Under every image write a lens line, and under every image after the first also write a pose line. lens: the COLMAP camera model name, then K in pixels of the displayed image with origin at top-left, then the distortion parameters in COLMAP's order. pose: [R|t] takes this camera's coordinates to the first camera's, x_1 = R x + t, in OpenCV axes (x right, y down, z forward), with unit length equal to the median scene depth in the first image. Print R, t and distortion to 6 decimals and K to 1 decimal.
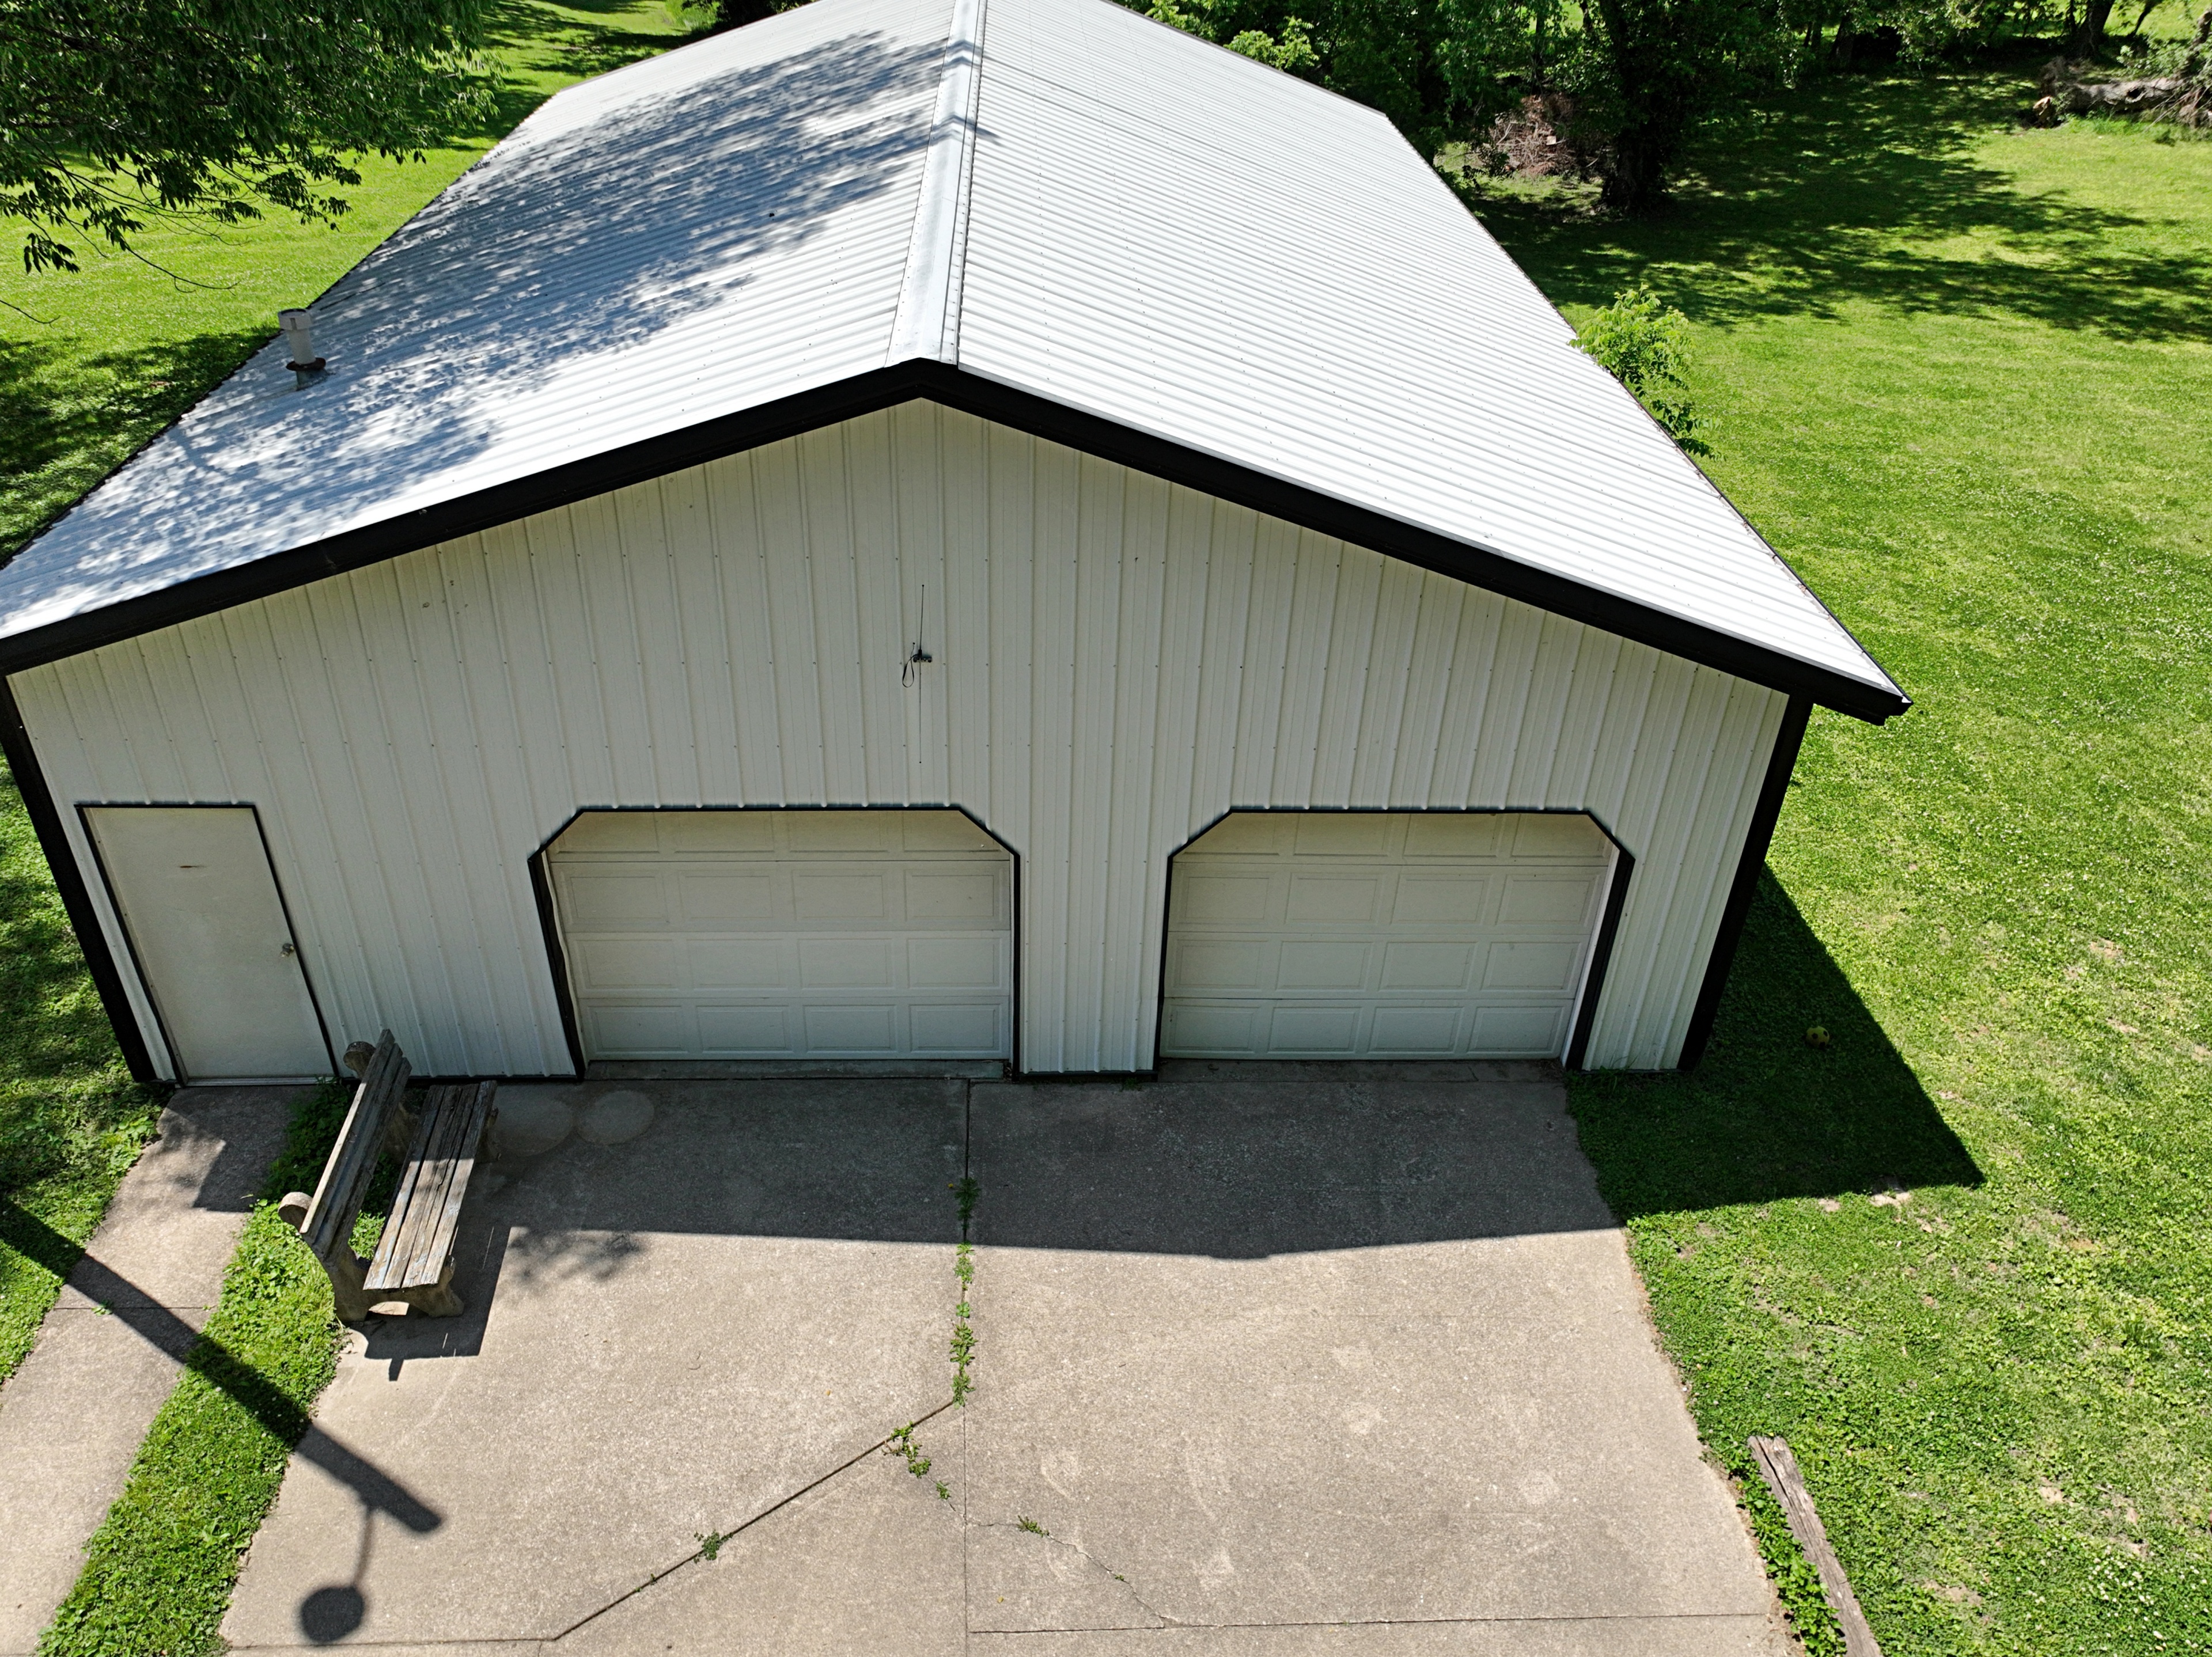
lens RADIAL K [[1643.8, 0, 1101.1], [0, 1643.8, 832.7], [0, 0, 1]] dist [0.004576, 0.007310]
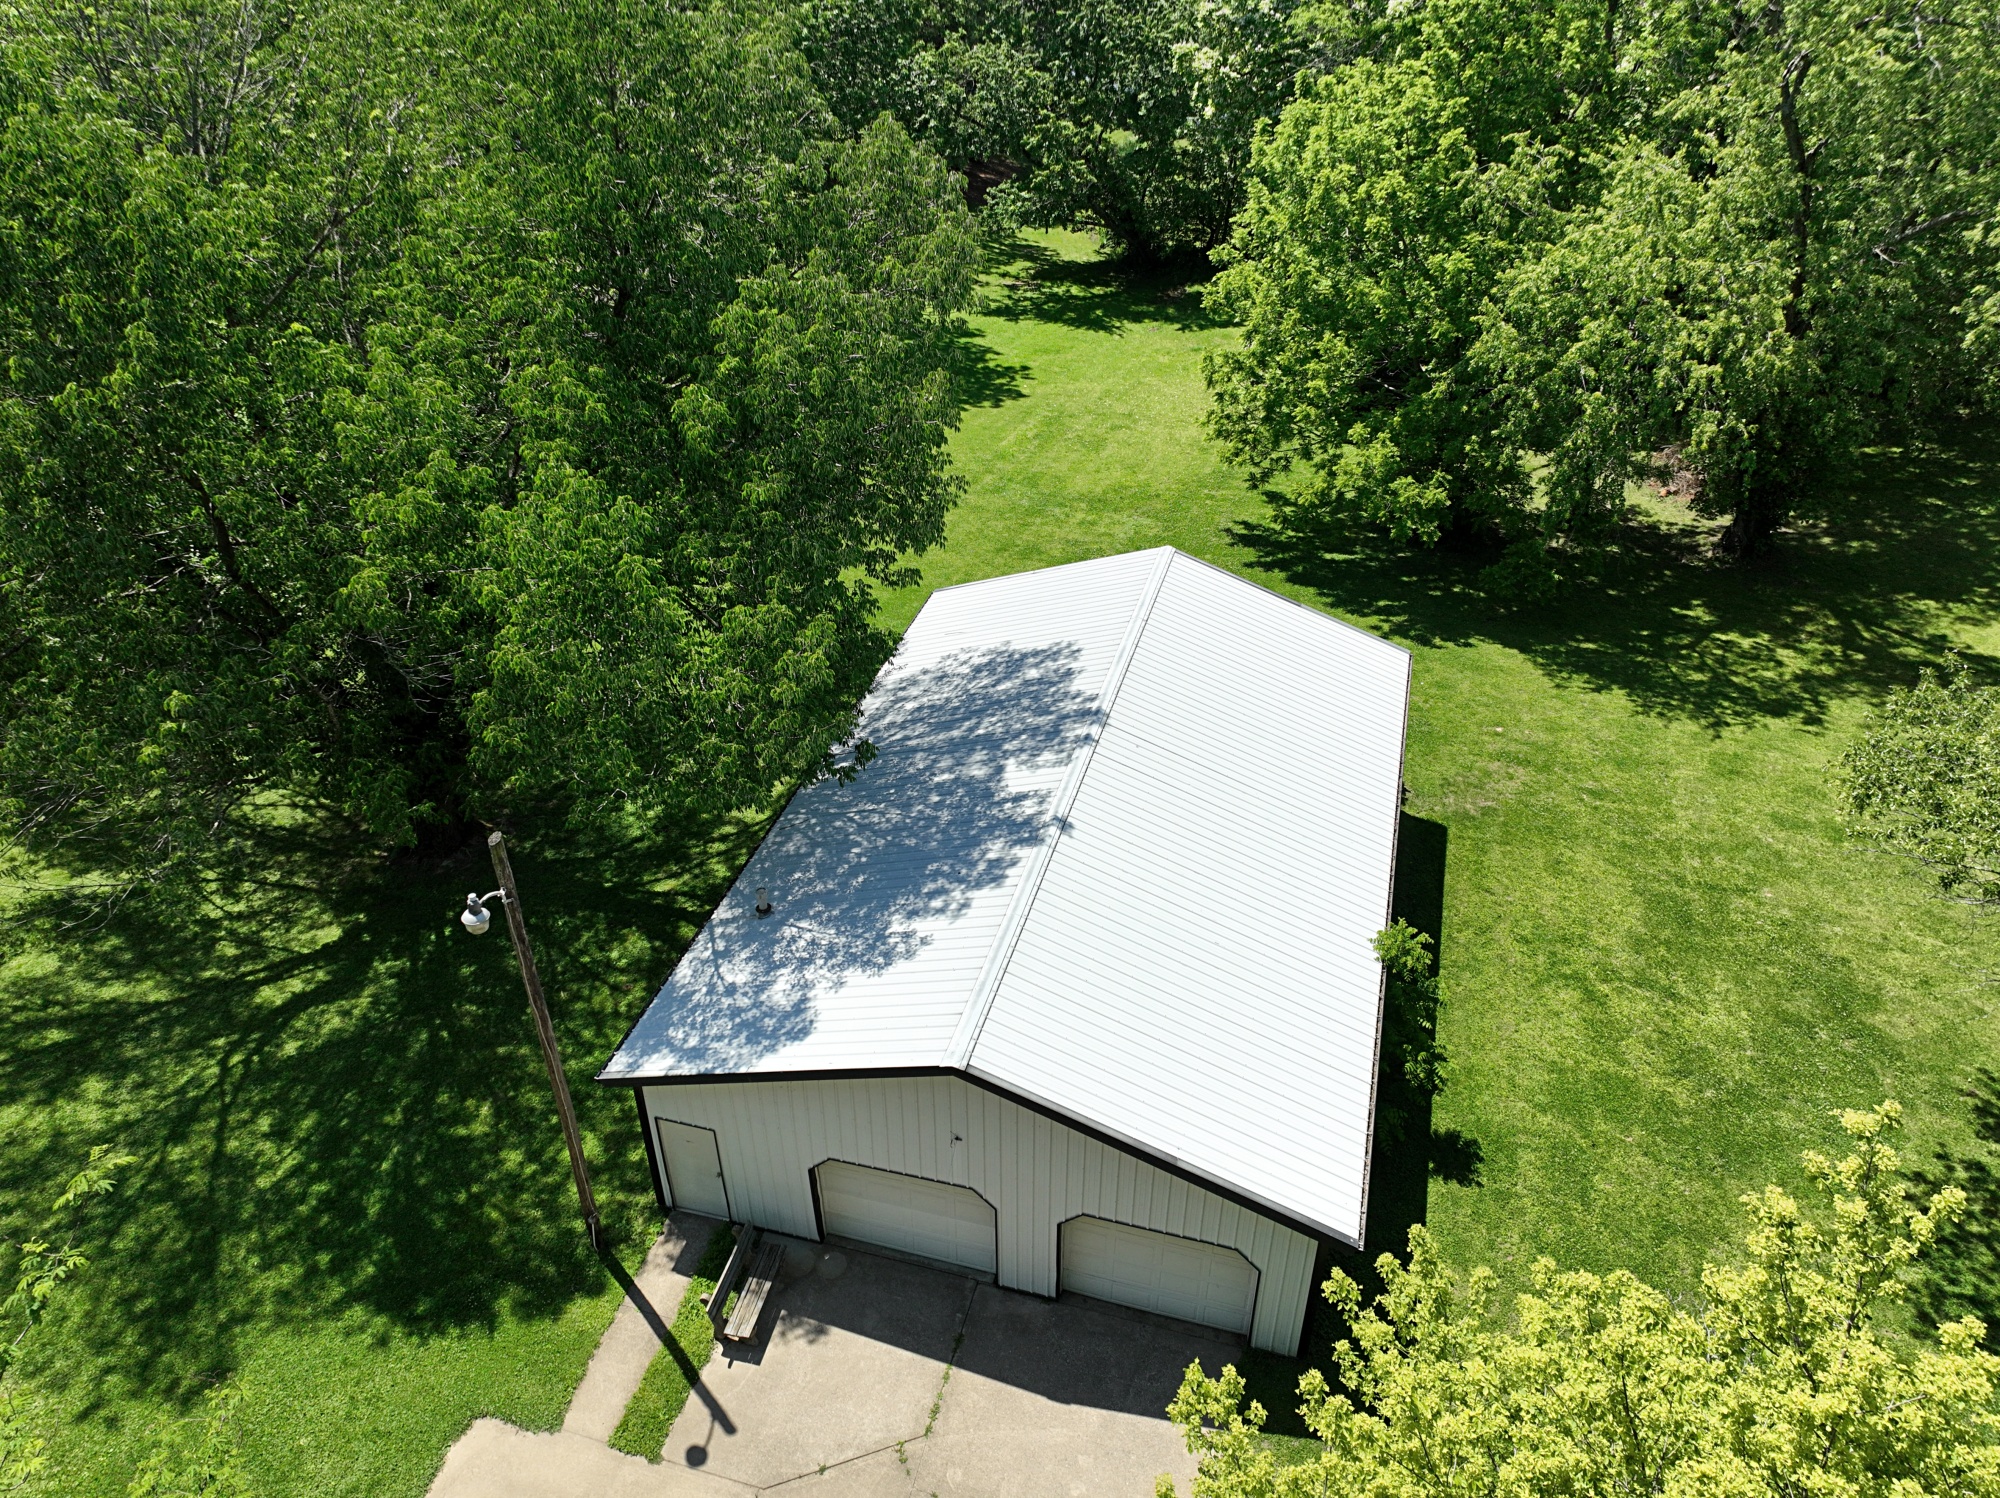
lens RADIAL K [[1386.5, 0, 999.6], [0, 1386.5, 757.7], [0, 0, 1]] dist [0.002528, 0.003507]
pose [[0.948098, 0.144985, -0.283000, 0.435927], [-0.145715, 0.989152, 0.018587, -0.684333], [0.282625, 0.023615, 0.958940, -0.961567]]
